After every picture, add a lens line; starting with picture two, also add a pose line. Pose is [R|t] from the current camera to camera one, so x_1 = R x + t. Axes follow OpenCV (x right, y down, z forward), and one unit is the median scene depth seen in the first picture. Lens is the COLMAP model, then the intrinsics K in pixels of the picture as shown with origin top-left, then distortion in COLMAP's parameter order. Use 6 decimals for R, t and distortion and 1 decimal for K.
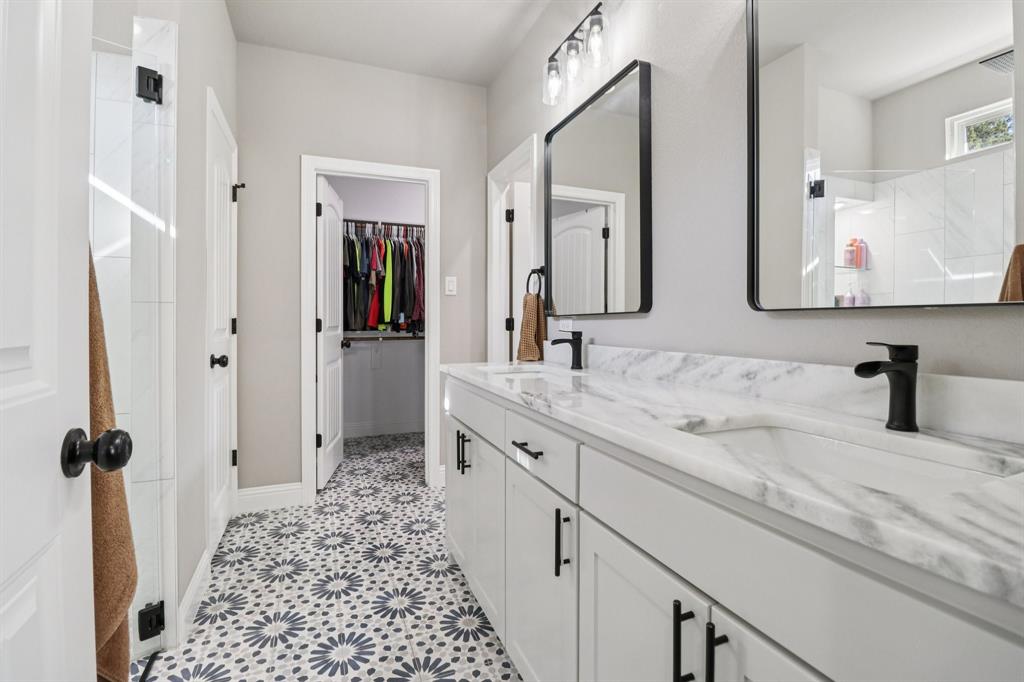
lens RADIAL K [[470.3, 0, 509.0], [0, 470.3, 325.1], [0, 0, 1]] dist [0.014793, -0.010482]
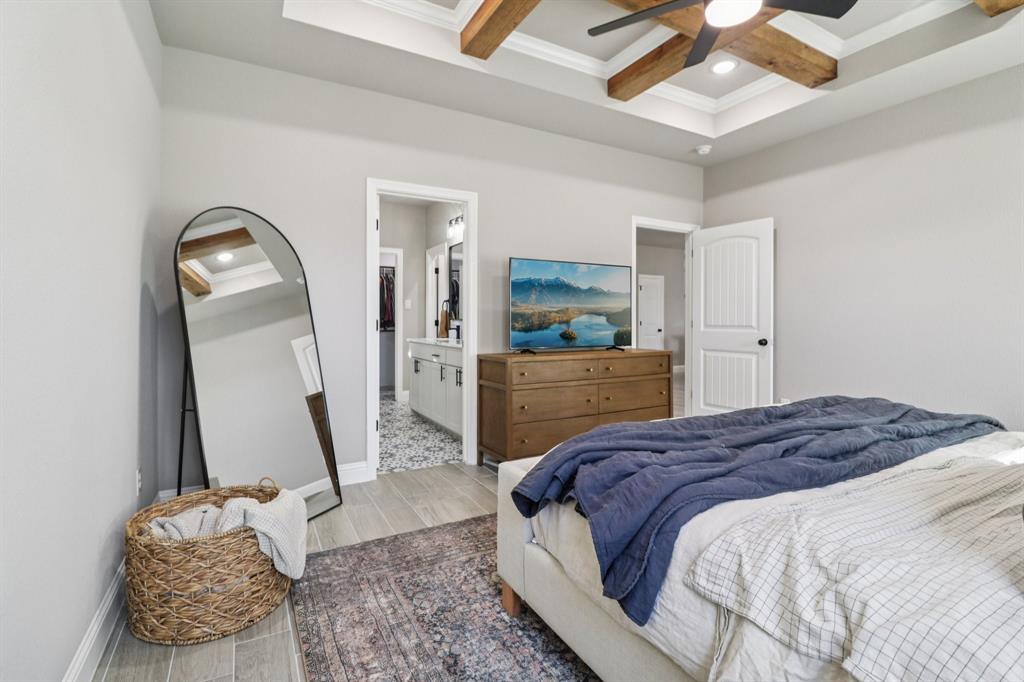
lens RADIAL K [[470.3, 0, 509.0], [0, 470.3, 325.1], [0, 0, 1]] dist [0.014793, -0.010482]
pose [[0.992589, -0.002816, 0.121487, 0.075521], [0.002547, 0.999994, 0.002364, 0.004753], [-0.121493, -0.002037, 0.992590, -1.292537]]
